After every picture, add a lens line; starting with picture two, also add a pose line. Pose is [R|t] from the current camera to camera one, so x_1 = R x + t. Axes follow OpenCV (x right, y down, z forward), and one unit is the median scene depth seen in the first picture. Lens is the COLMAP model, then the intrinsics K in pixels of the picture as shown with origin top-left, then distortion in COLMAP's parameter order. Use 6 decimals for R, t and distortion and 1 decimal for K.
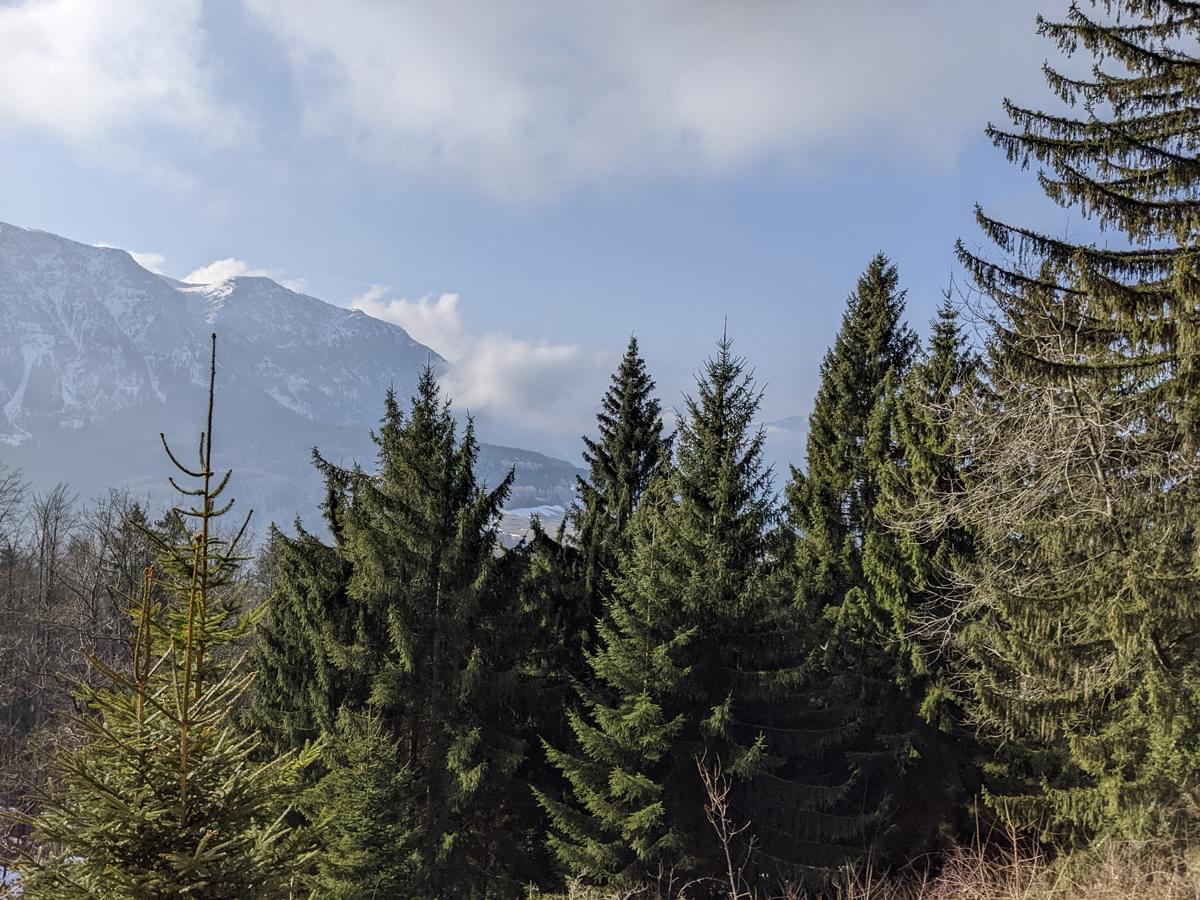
lens RADIAL K [[970.8, 0, 600.0], [0, 970.8, 450.0], [0, 0, 1]] dist [0.117372, -0.210577]
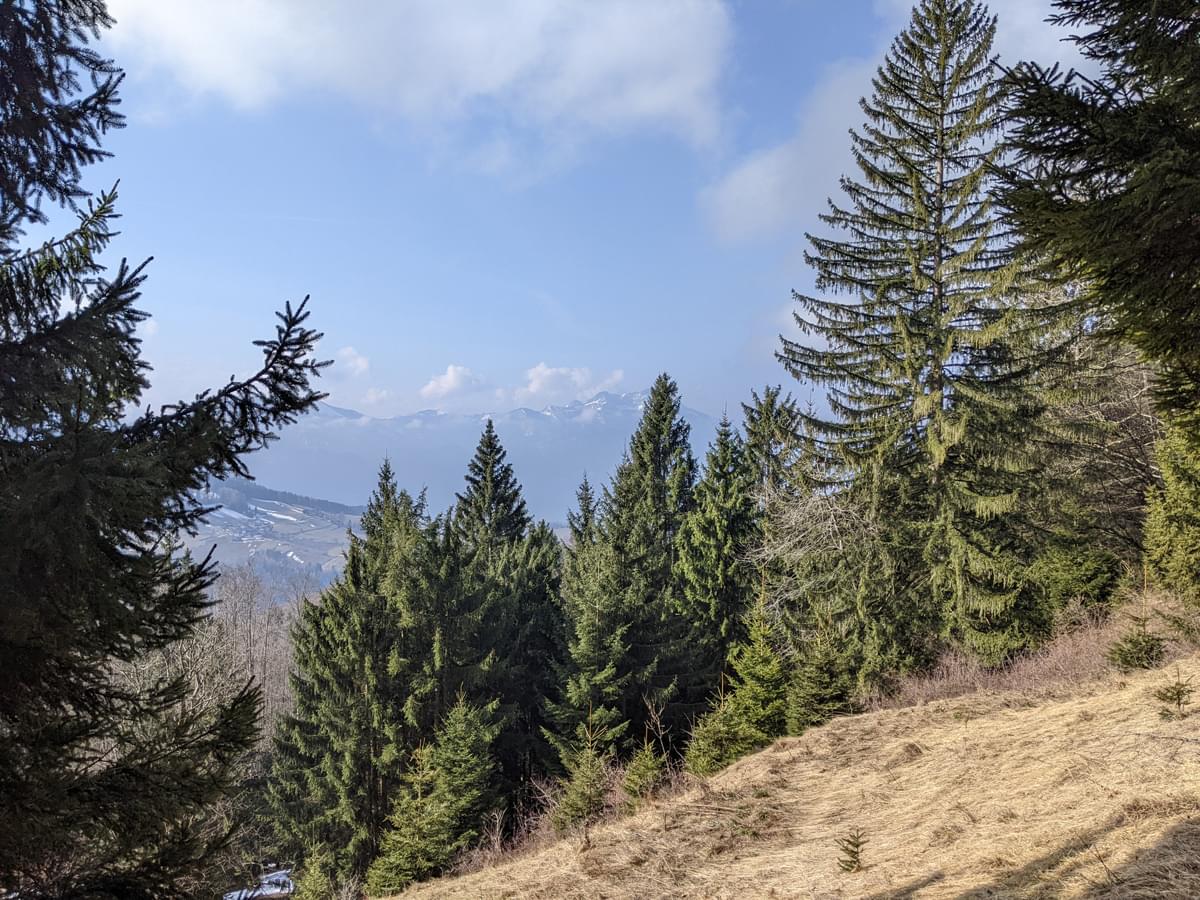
lens RADIAL K [[970.8, 0, 600.0], [0, 970.8, 450.0], [0, 0, 1]] dist [0.117372, -0.210577]
pose [[0.927217, -0.033473, 0.373027, -0.162465], [0.029933, 0.999435, 0.015281, -0.042836], [-0.373328, -0.003003, 0.927695, -0.164448]]
